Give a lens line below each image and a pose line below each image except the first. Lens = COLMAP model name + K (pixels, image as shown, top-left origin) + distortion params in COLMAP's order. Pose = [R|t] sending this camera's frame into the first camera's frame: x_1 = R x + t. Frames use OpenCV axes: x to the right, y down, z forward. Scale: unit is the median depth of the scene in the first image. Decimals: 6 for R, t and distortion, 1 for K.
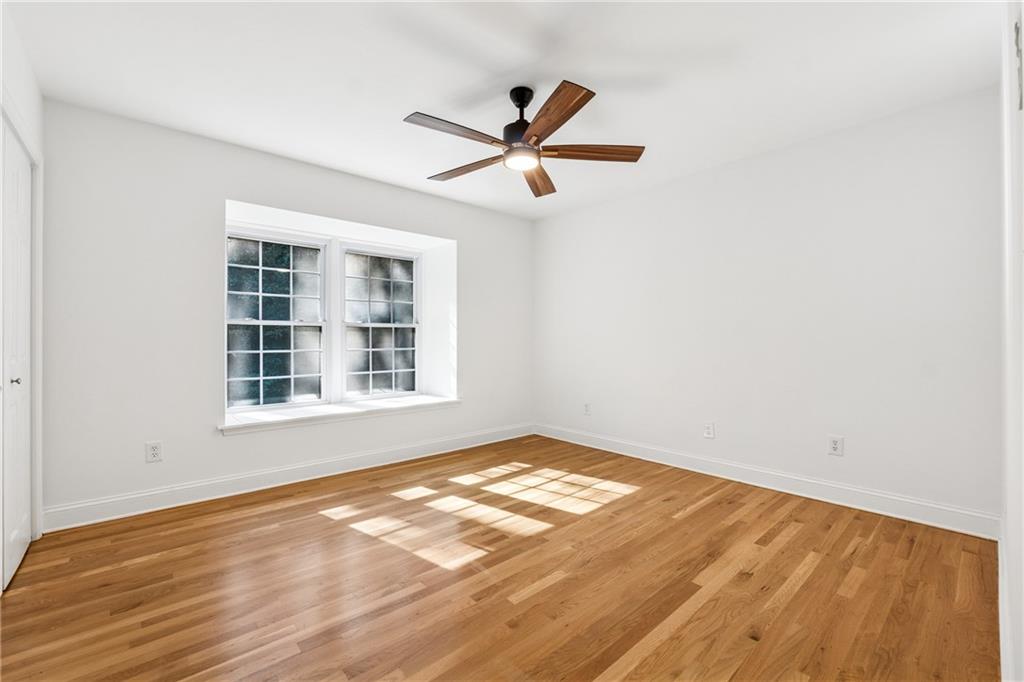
lens RADIAL K [[441.4, 0, 512.0], [0, 441.4, 341.0], [0, 0, 1]] dist [-0.000403, 0.000055]
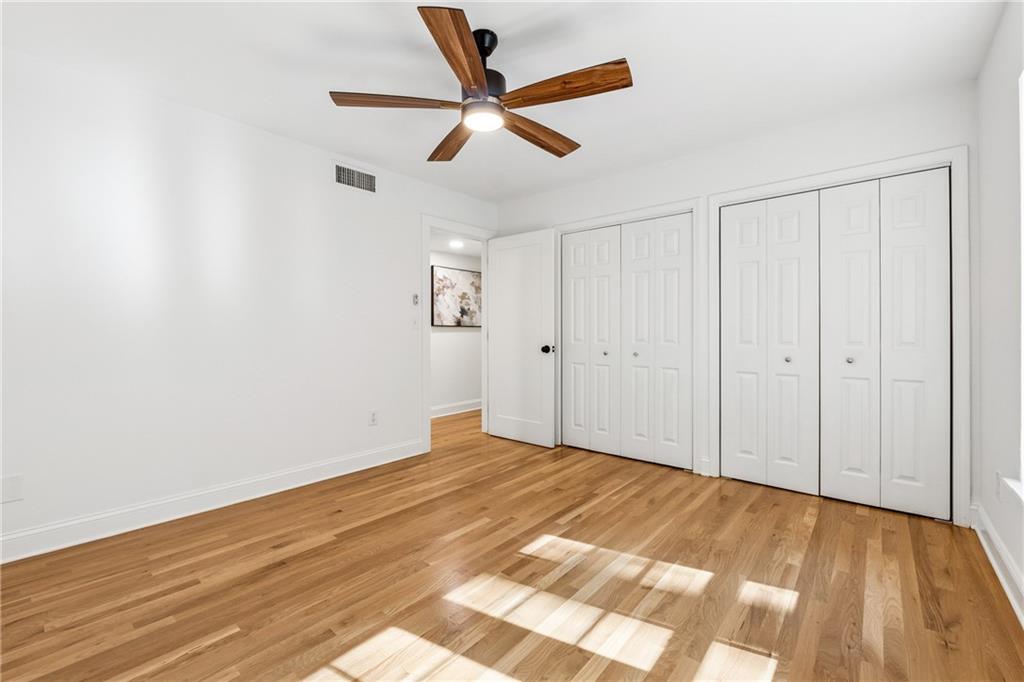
lens RADIAL K [[441.4, 0, 512.0], [0, 441.4, 341.0], [0, 0, 1]] dist [-0.000403, 0.000055]
pose [[-0.990406, 0.005787, -0.138069, 0.087404], [0.002073, 0.999632, 0.027032, -0.009193], [0.138175, 0.026487, -0.990054, 1.849044]]
